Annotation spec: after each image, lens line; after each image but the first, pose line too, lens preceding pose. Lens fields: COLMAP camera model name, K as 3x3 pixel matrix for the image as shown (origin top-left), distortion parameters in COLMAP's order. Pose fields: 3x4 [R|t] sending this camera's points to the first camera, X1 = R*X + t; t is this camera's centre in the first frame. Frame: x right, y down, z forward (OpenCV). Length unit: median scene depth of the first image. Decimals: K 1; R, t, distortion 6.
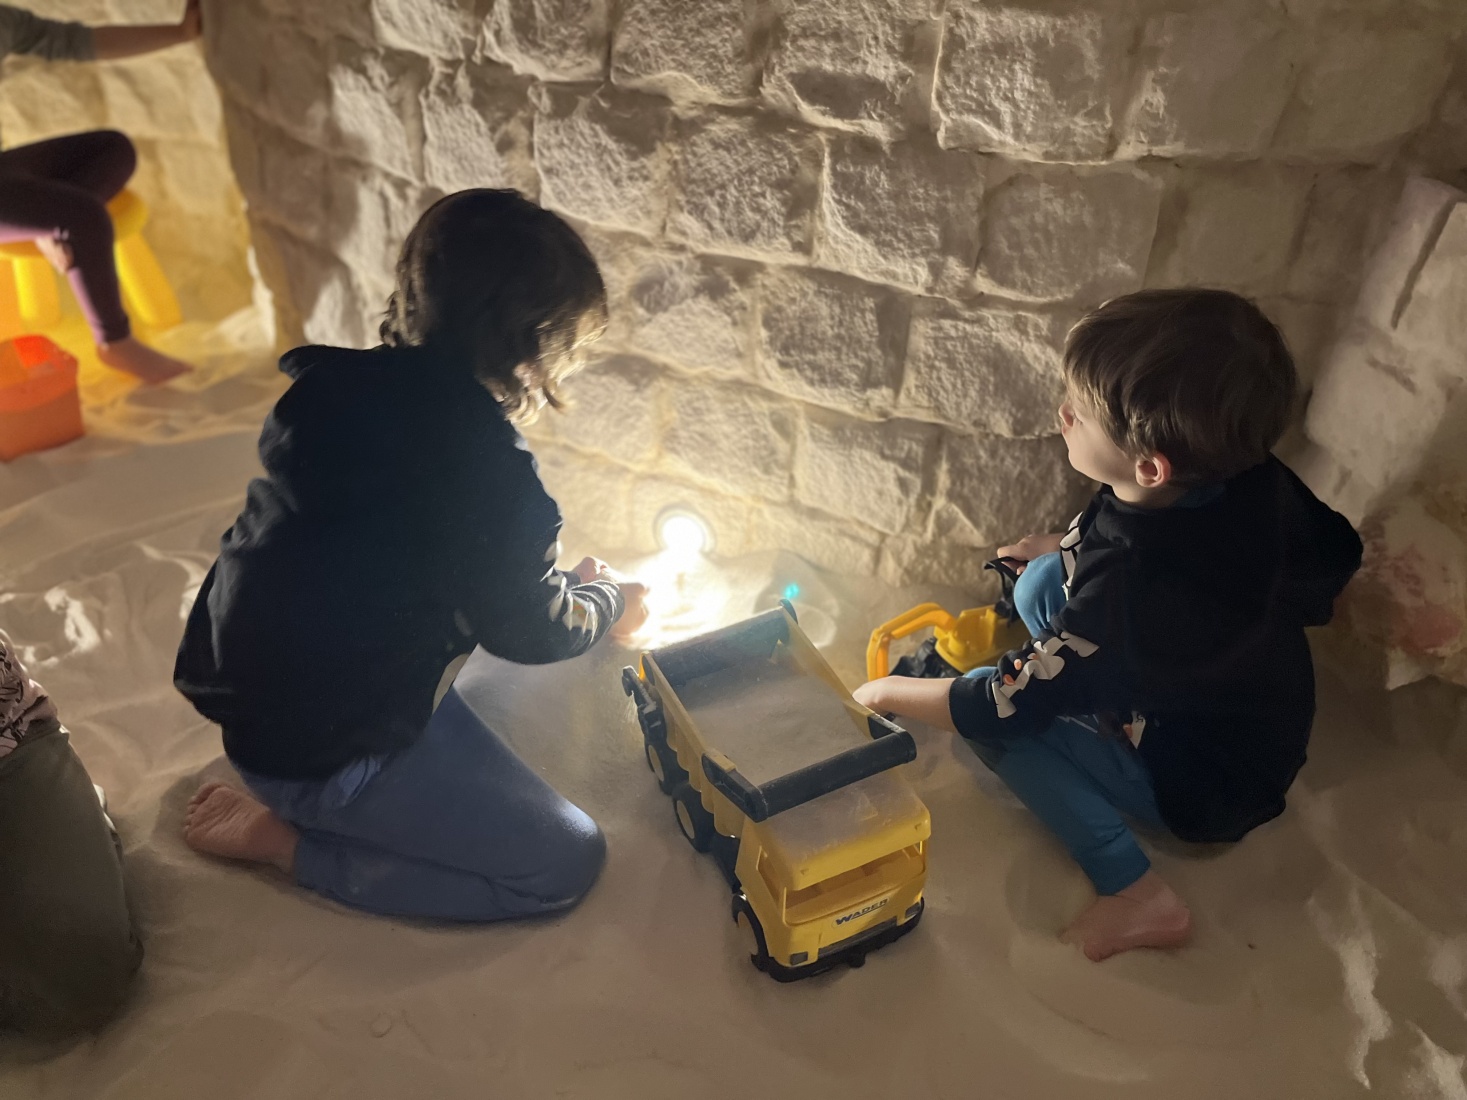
lens RADIAL K [[1111.8, 0, 730.0], [0, 1111.8, 553.8], [0, 0, 1]] dist [0.029193, -0.036729]
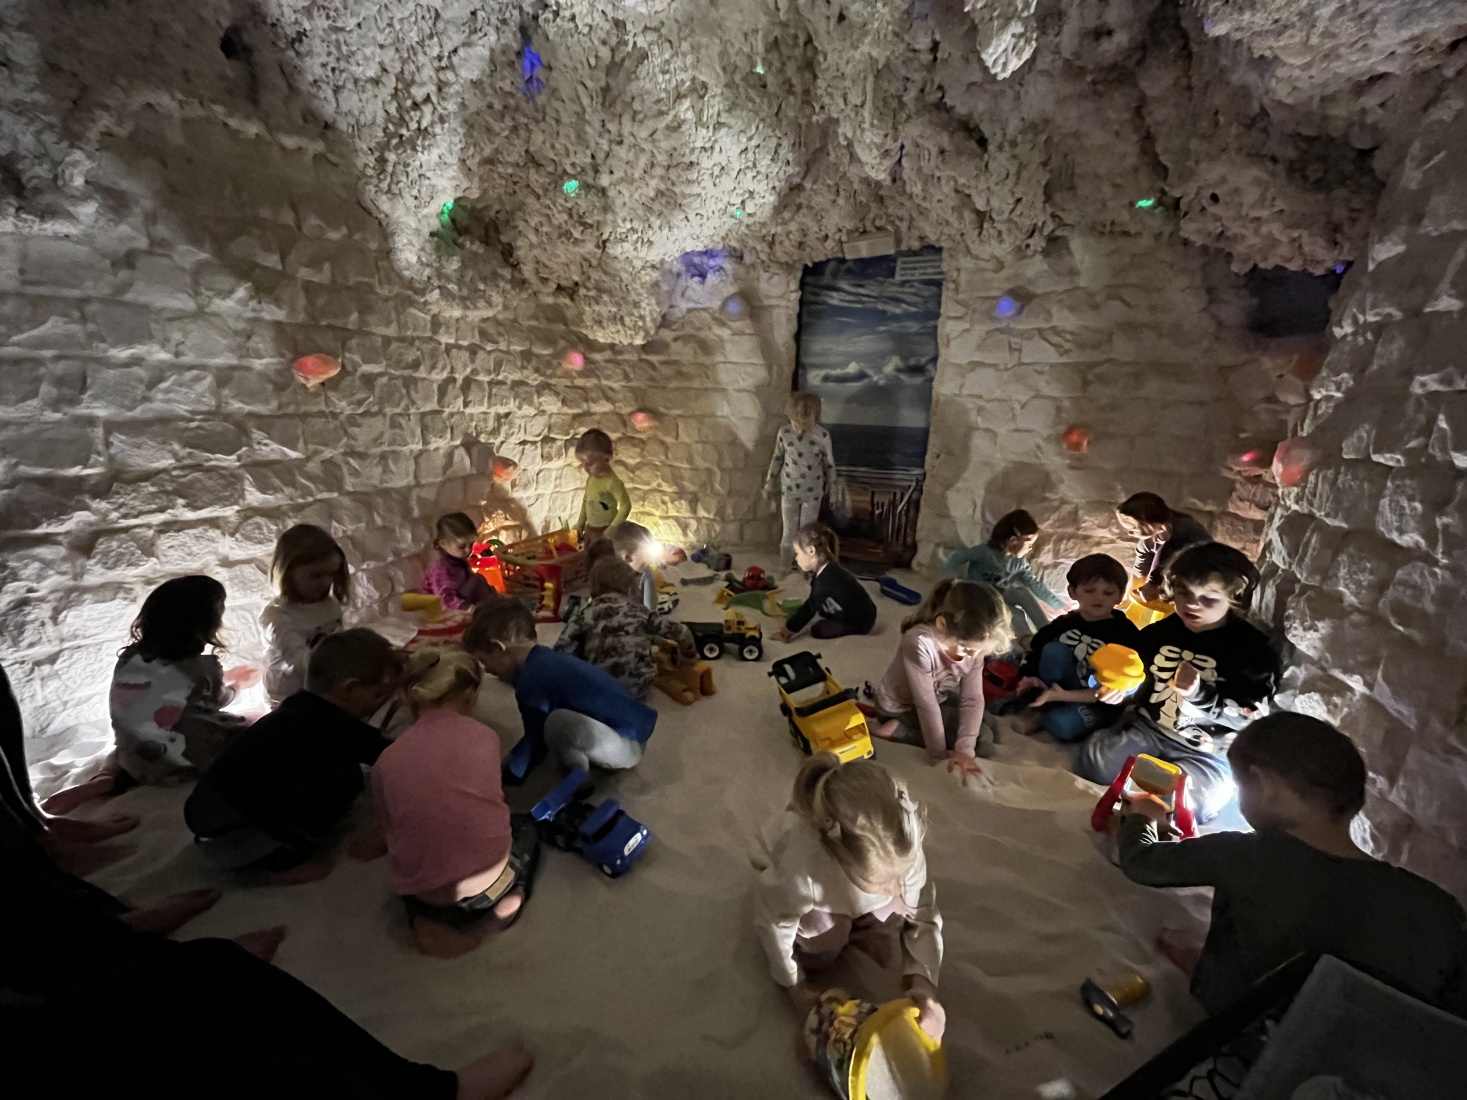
lens RADIAL K [[595.7, 0, 729.2], [0, 595.7, 550.1], [0, 0, 1]] dist [-0.002231, -0.000521]
pose [[0.090671, 0.195434, -0.976516, 0.864442], [-0.575681, 0.810412, 0.108738, 0.046843], [0.812631, 0.552303, 0.185989, -0.166665]]
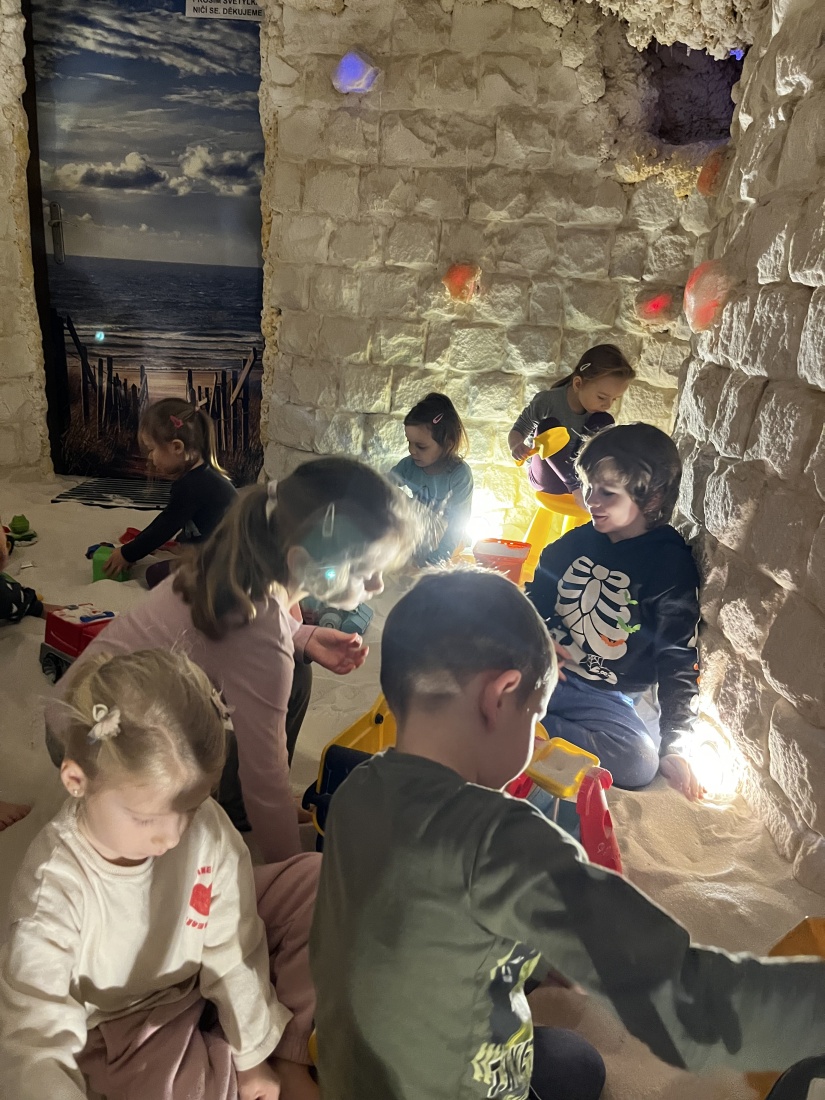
lens RADIAL K [[840.7, 0, 403.7], [0, 840.7, 548.7], [0, 0, 1]] dist [0.028202, -0.012865]
pose [[0.500134, 0.245856, -0.830313, 0.673168], [-0.507888, 0.859894, -0.051308, -0.002391], [0.701367, 0.447367, 0.554930, 0.041387]]
